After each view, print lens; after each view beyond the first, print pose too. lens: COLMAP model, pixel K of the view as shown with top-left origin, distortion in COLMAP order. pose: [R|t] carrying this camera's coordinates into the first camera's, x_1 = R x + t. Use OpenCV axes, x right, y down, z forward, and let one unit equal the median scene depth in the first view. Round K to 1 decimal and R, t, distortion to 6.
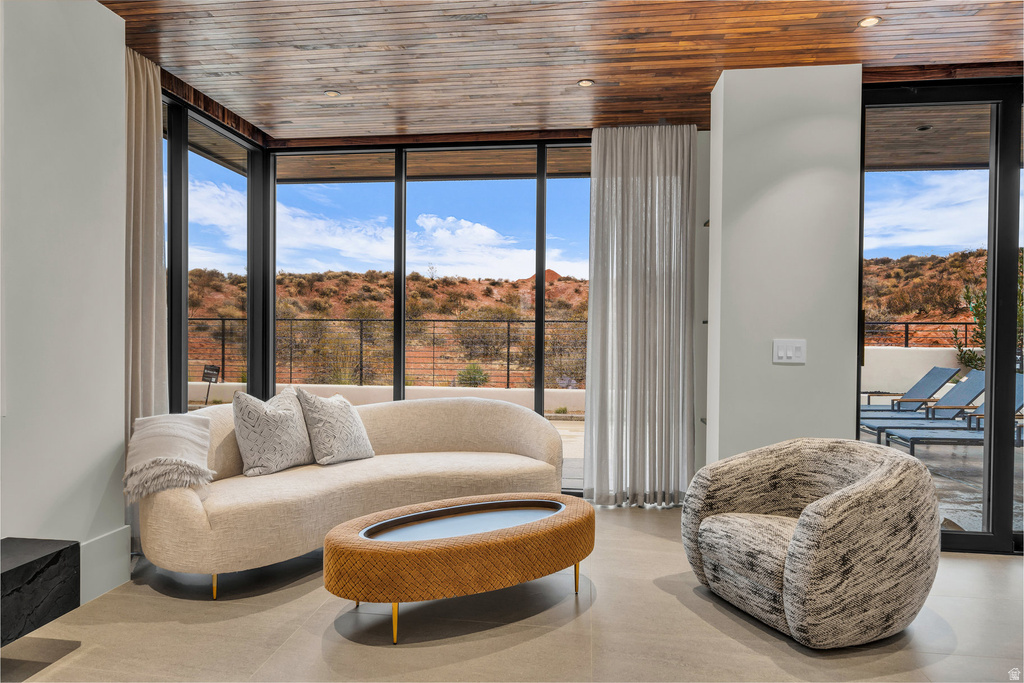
lens RADIAL K [[655.3, 0, 509.9], [0, 655.3, 341.9], [0, 0, 1]] dist [-0.003700, -0.000939]
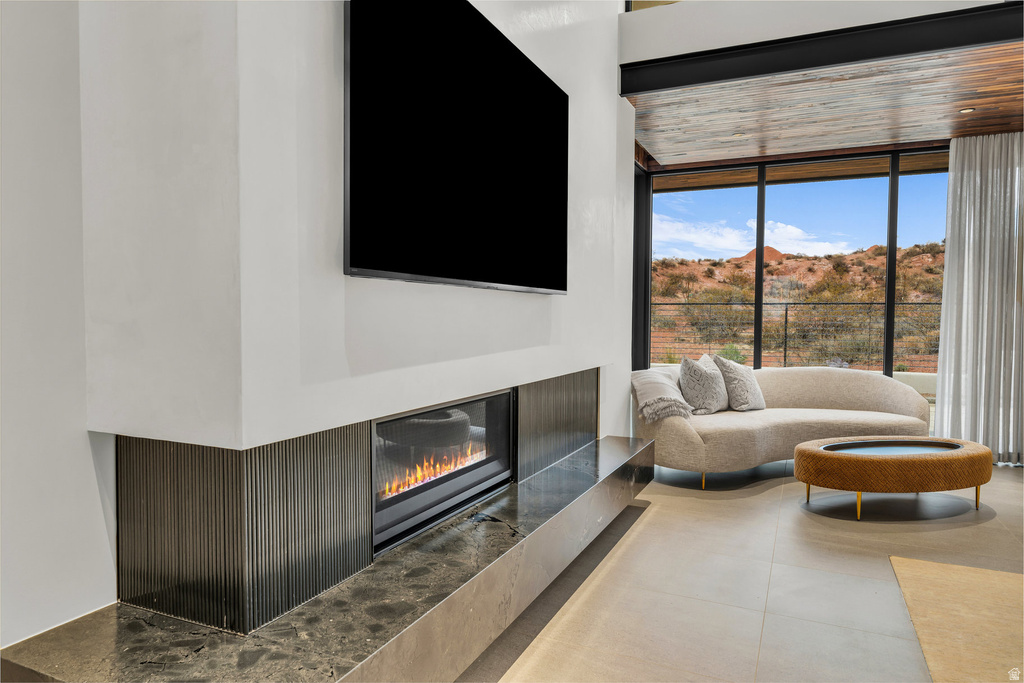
lens RADIAL K [[655.3, 0, 512.6], [0, 655.3, 341.2], [0, 0, 1]] dist [-0.003700, -0.000939]
pose [[0.949138, 0.009665, -0.314711, -0.224359], [-0.001844, 0.999682, 0.025142, 0.005879], [0.314854, -0.023283, 0.948855, -0.327258]]
